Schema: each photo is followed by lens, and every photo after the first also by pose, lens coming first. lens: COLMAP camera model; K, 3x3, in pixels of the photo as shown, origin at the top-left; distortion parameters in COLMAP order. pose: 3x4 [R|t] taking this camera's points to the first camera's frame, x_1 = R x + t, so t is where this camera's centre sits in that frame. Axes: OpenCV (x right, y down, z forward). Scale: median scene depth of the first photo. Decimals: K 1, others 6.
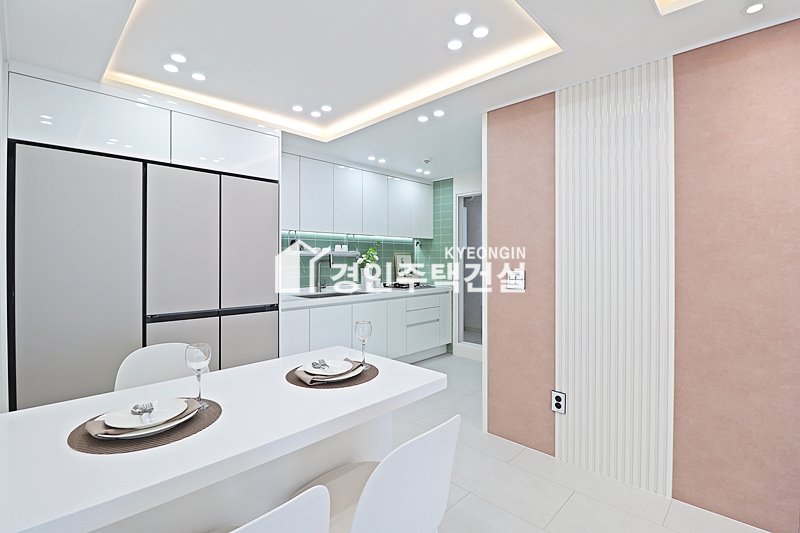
lens RADIAL K [[370.7, 0, 403.4], [0, 370.7, 264.0], [0, 0, 1]] dist [-0.009322, -0.007669]
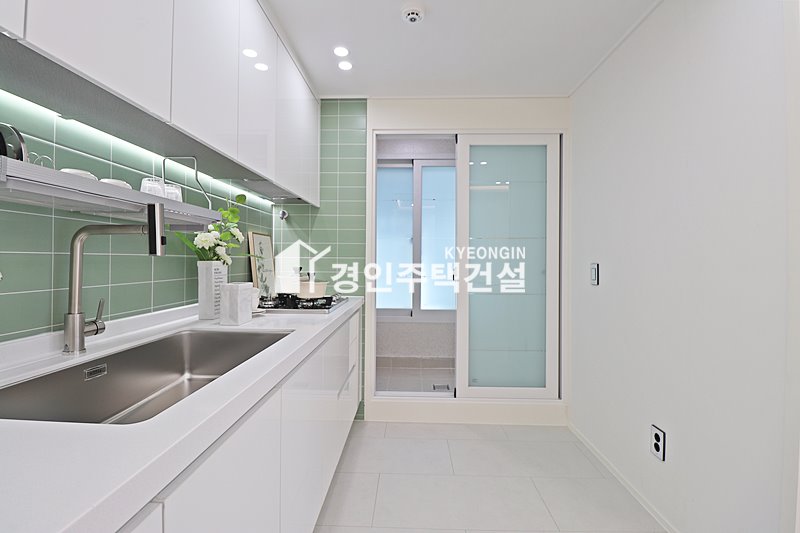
lens RADIAL K [[370.7, 0, 402.9], [0, 370.7, 264.4], [0, 0, 1]] dist [-0.009322, -0.007669]
pose [[0.743883, 0.000924, 0.668309, -0.304422], [-0.002821, 0.999994, 0.001758, 0.019590], [-0.668304, -0.003192, 0.743882, 0.890352]]
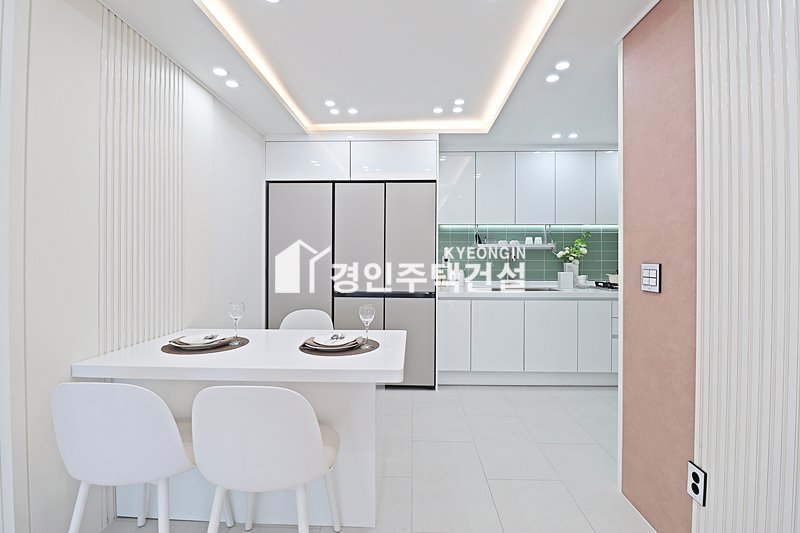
lens RADIAL K [[370.7, 0, 400.4], [0, 370.7, 261.9], [0, 0, 1]] dist [-0.009322, -0.007669]
pose [[0.666406, 0.010443, -0.745516, 0.410531], [-0.011919, 0.999923, 0.003353, 0.015210], [0.745494, 0.006652, 0.666479, 0.190765]]
